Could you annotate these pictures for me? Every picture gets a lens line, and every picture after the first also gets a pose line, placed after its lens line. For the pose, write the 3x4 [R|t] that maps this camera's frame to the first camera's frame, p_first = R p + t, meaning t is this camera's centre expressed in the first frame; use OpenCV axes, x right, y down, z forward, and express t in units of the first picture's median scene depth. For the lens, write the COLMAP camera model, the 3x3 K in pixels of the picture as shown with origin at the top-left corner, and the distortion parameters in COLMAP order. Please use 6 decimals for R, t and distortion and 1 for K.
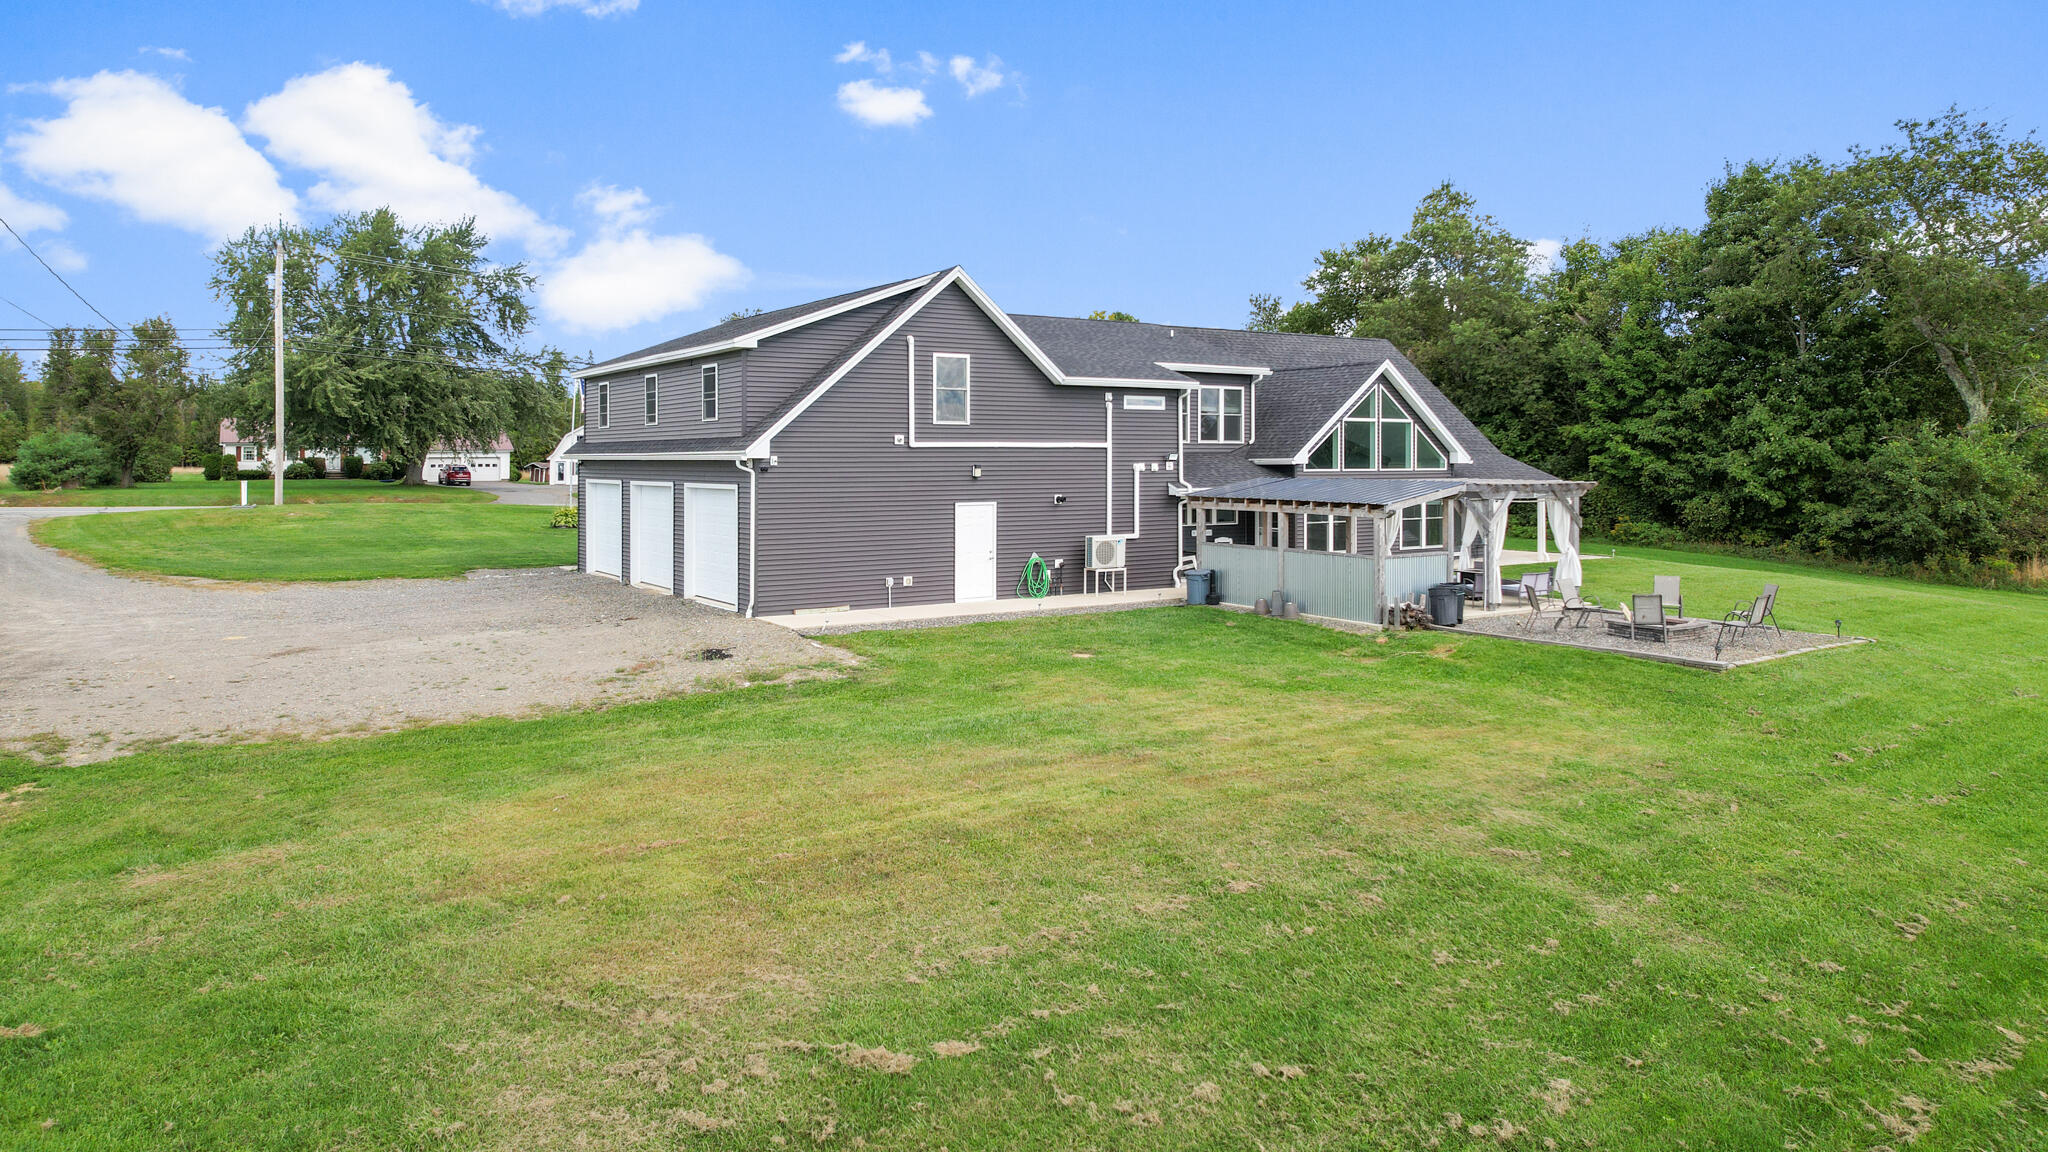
lens RADIAL K [[1342.7, 0, 1025.1], [0, 1342.7, 441.4], [0, 0, 1]] dist [-0.023113, 0.023283]
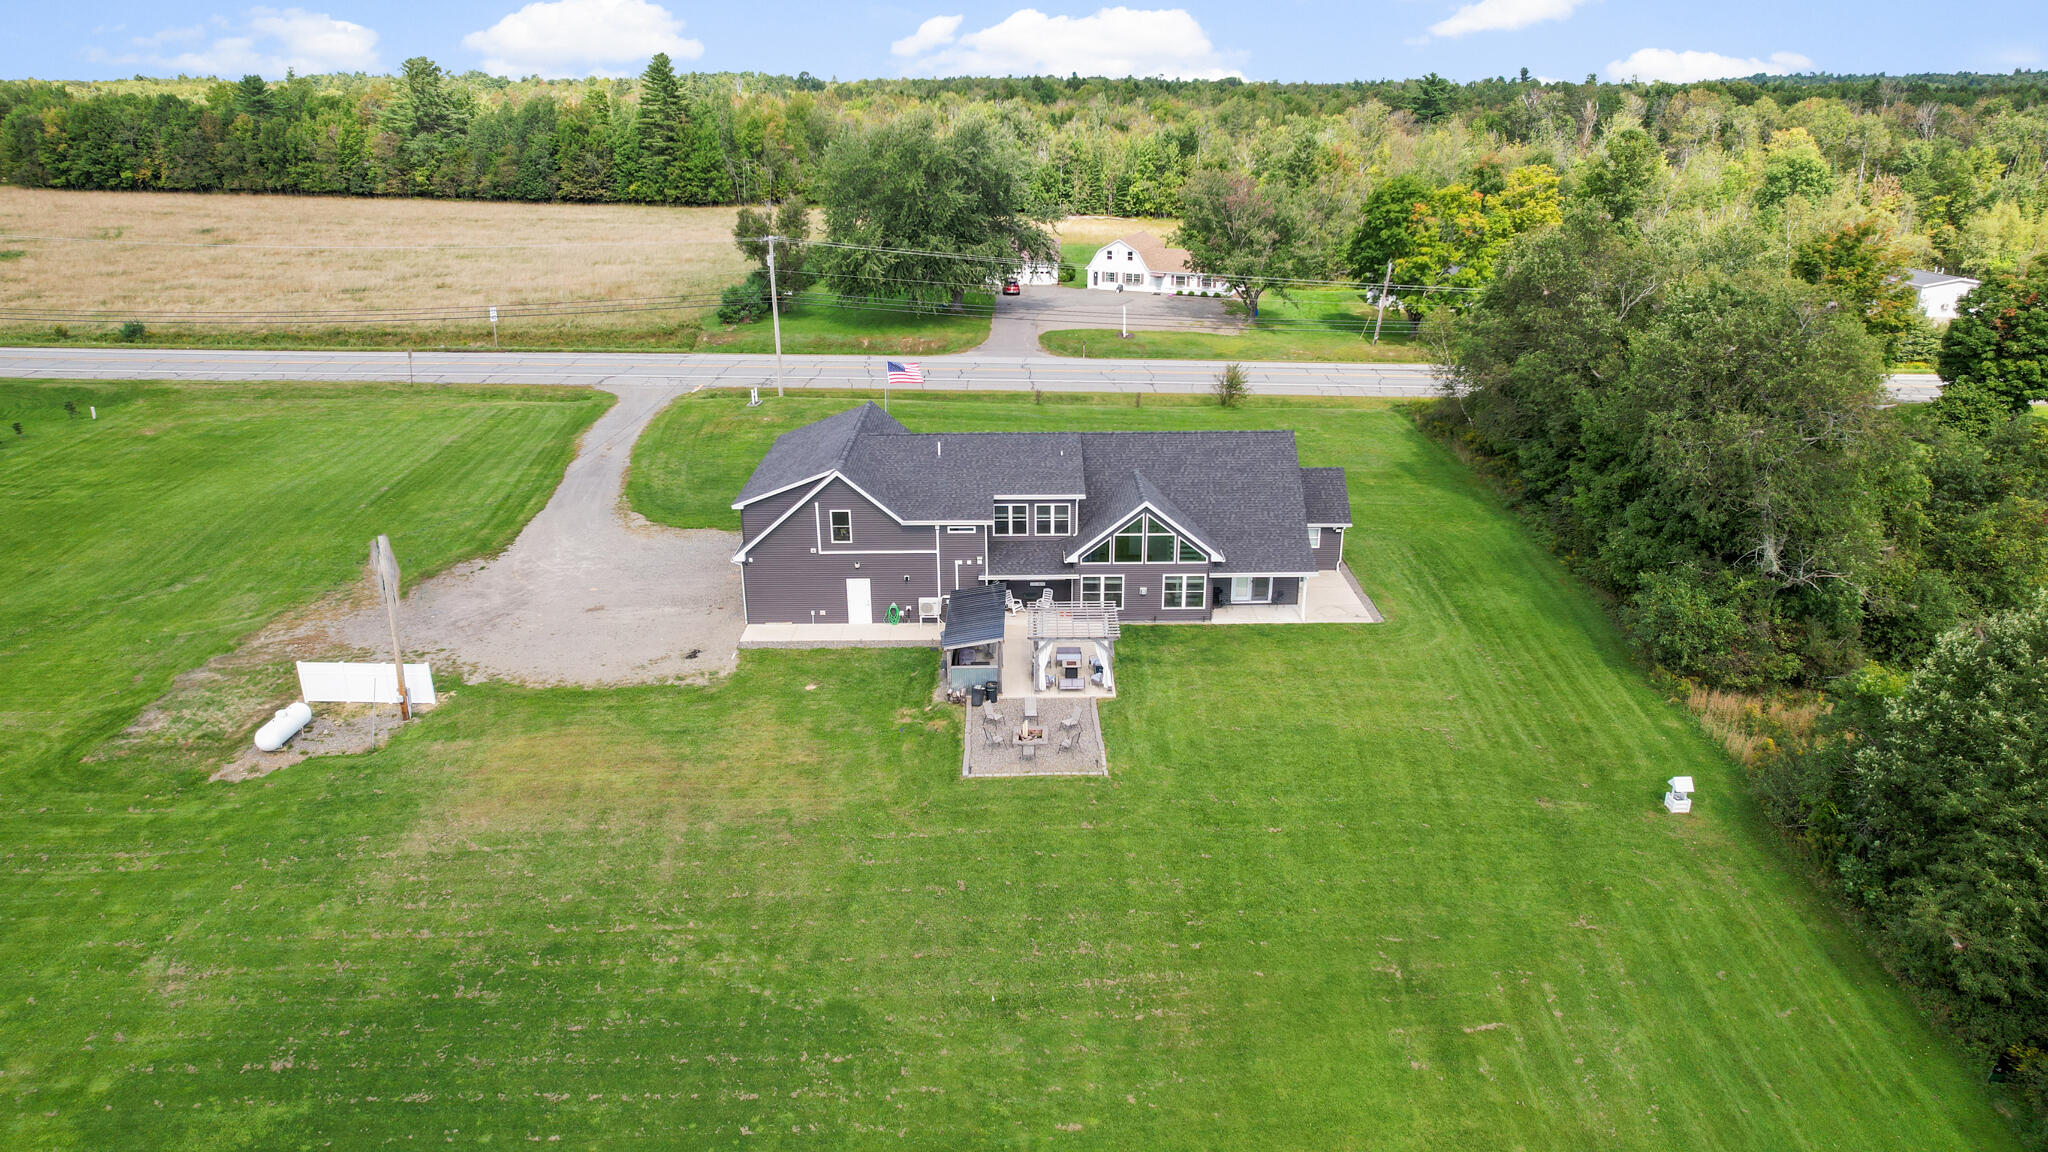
lens RADIAL K [[1322.9, 0, 1024.0], [0, 1322.9, 576.0], [0, 0, 1]] dist [-0.001693, -0.000377]
pose [[0.837867, 0.184777, -0.513650, 1.134566], [0.012163, 0.934415, 0.355979, -0.631082], [0.545739, -0.304511, 0.780668, -0.406582]]
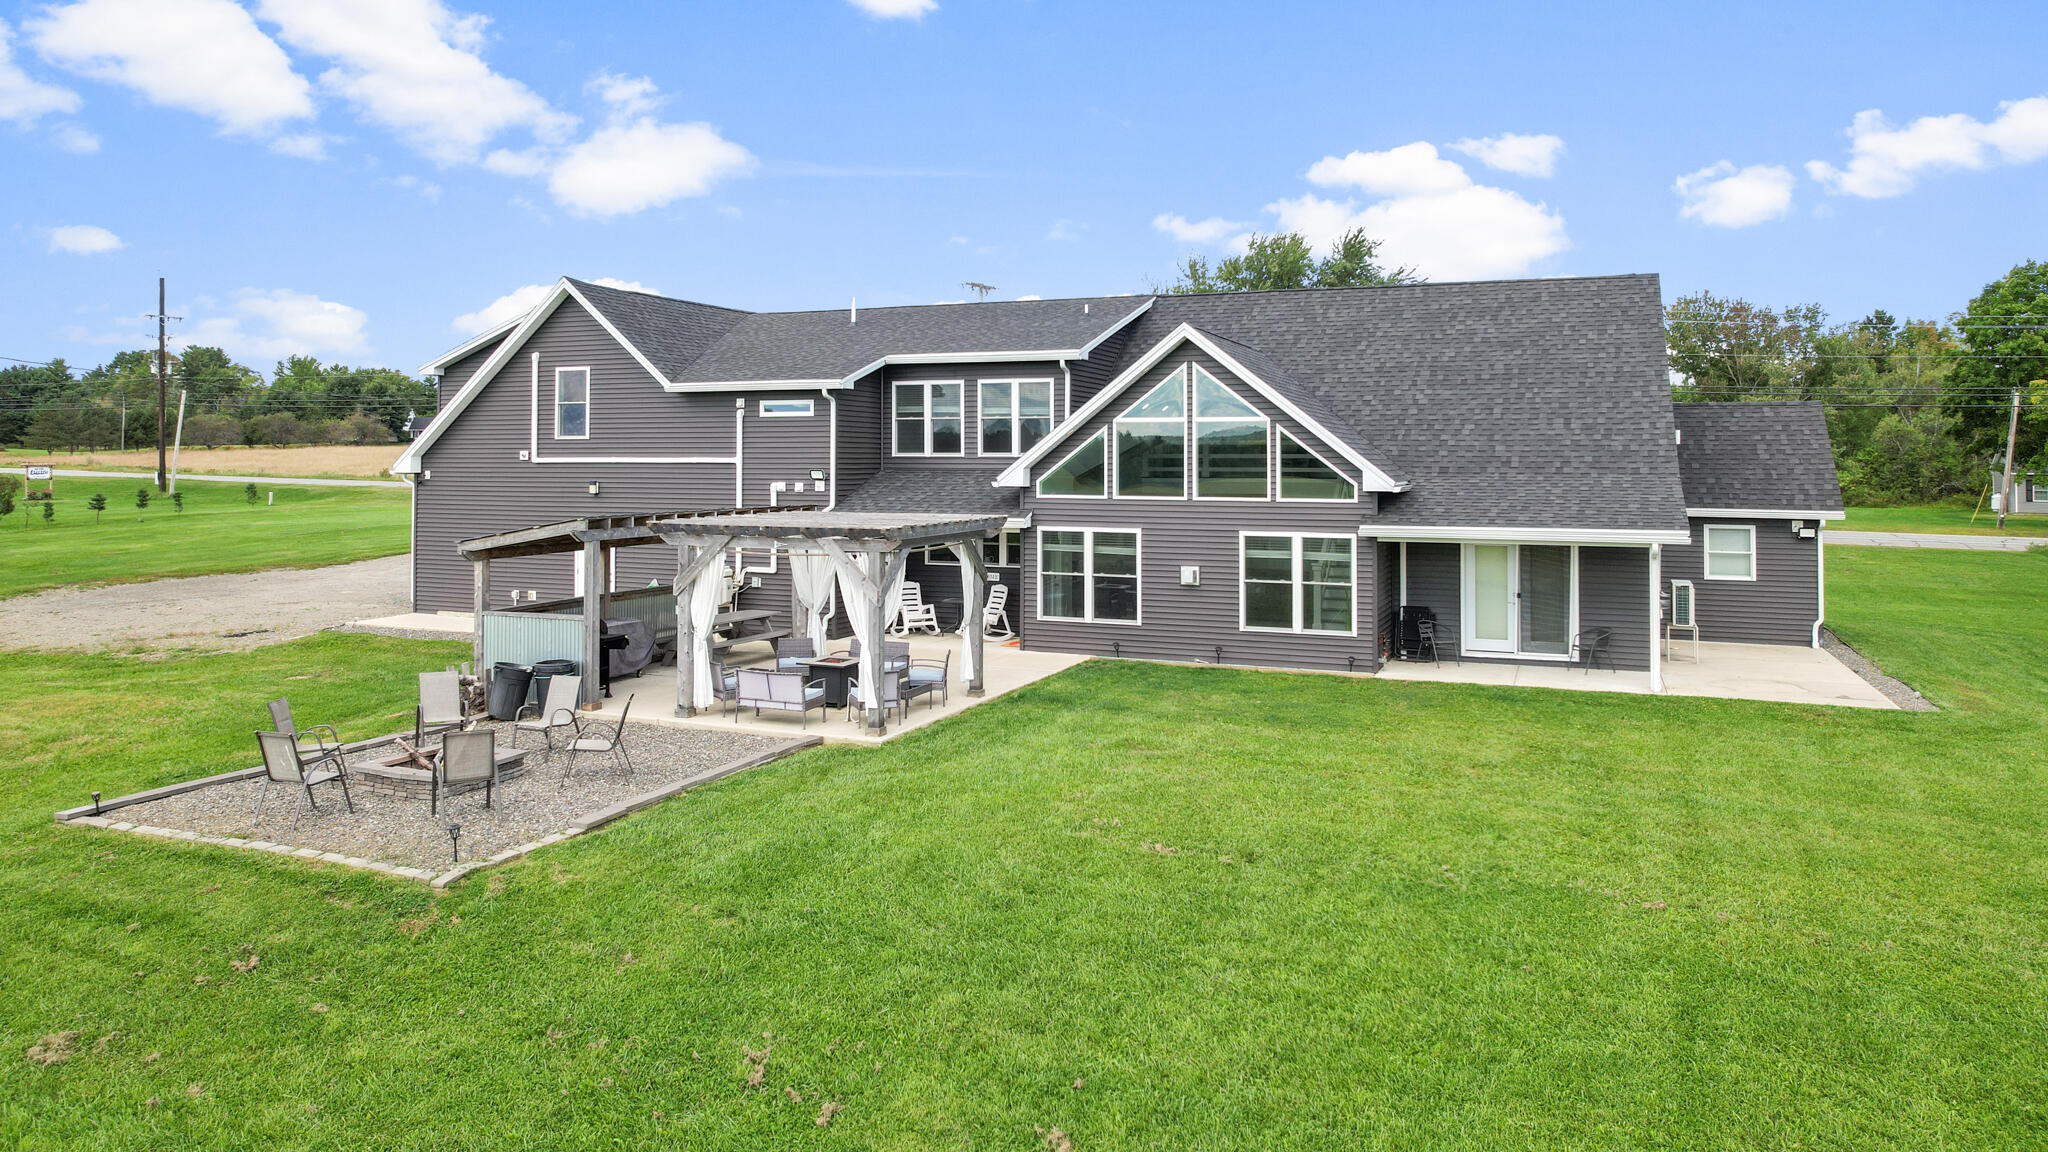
lens RADIAL K [[1342.7, 0, 1025.1], [0, 1342.7, 441.4], [0, 0, 1]] dist [-0.023113, 0.023283]
pose [[0.556167, -0.012366, -0.830978, 0.868081], [0.006041, 0.999923, -0.010837, 0.001230], [0.831048, 0.001008, 0.556199, 0.680026]]
